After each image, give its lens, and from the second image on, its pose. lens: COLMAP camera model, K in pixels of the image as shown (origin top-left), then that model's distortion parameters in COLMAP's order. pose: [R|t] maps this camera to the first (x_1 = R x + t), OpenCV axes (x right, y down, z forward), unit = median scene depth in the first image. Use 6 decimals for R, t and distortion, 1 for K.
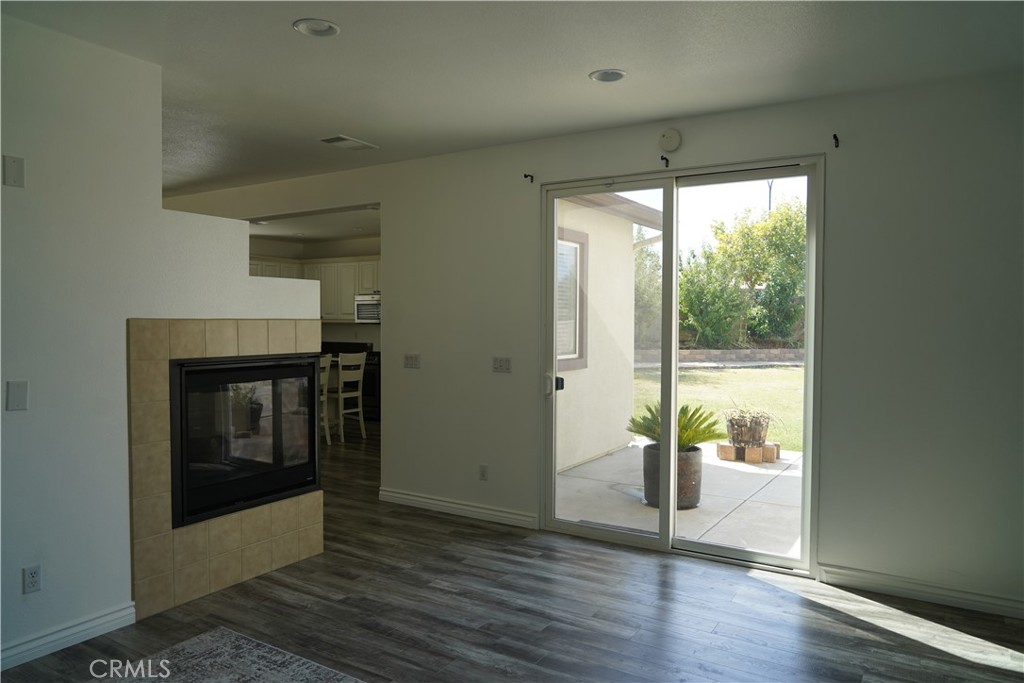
lens RADIAL K [[697.8, 0, 515.7], [0, 697.8, 340.6], [0, 0, 1]] dist [-0.030760, 0.017142]
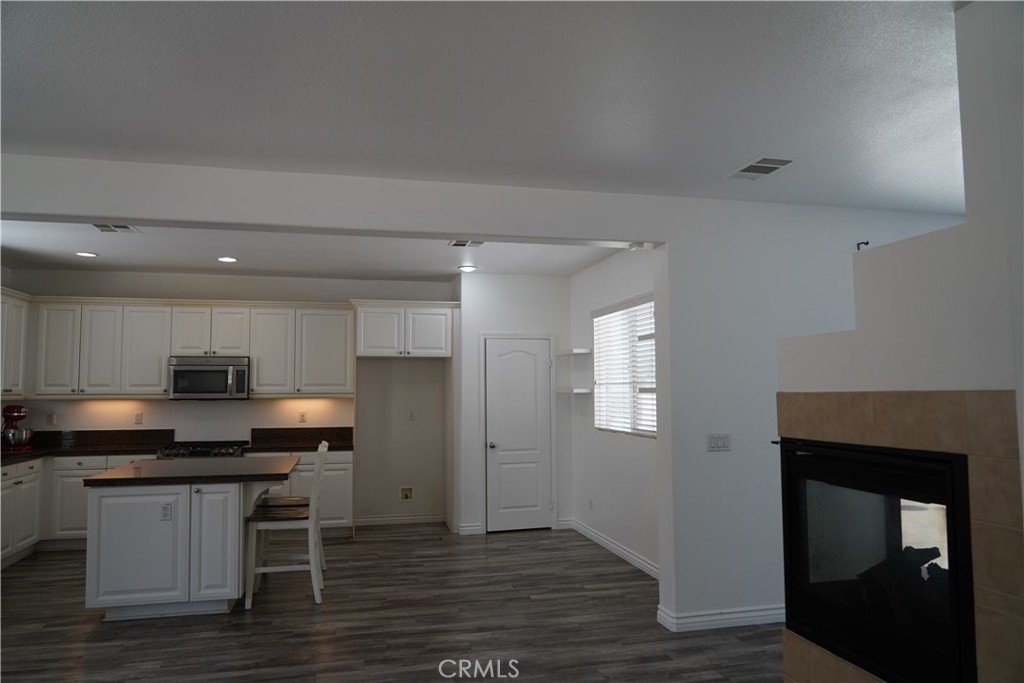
lens RADIAL K [[697.8, 0, 505.6], [0, 697.8, 339.4], [0, 0, 1]] dist [-0.030760, 0.017142]
pose [[0.714384, 0.042116, 0.698485, -0.887255], [0.027626, 0.995711, -0.088293, -0.026341], [-0.699208, 0.082371, 0.710157, 0.582452]]
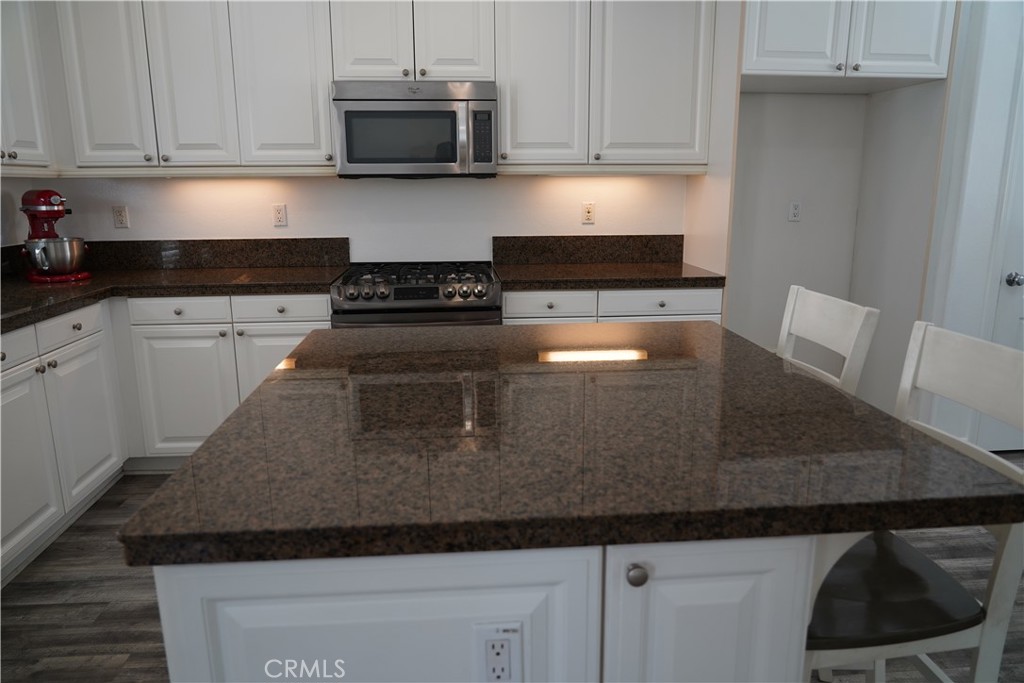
lens RADIAL K [[697.8, 0, 507.8], [0, 697.8, 344.5], [0, 0, 1]] dist [-0.030760, 0.017142]
pose [[0.810056, -0.140312, 0.569317, -0.682566], [0.024677, 0.978244, 0.205984, -0.023876], [-0.585833, -0.152810, 0.795895, 1.331923]]
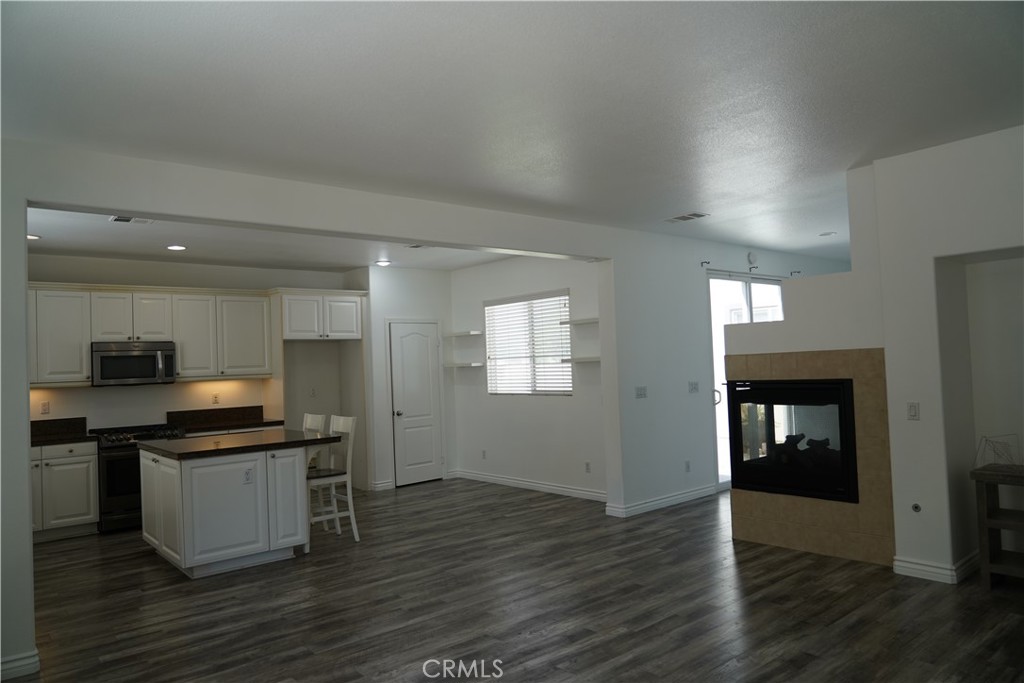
lens RADIAL K [[697.8, 0, 510.6], [0, 697.8, 338.9], [0, 0, 1]] dist [-0.030760, 0.017142]
pose [[0.318032, 0.016596, 0.947935, -1.378442], [0.066336, 0.997007, -0.039711, -0.031458], [-0.945756, 0.075512, 0.315980, 0.812887]]
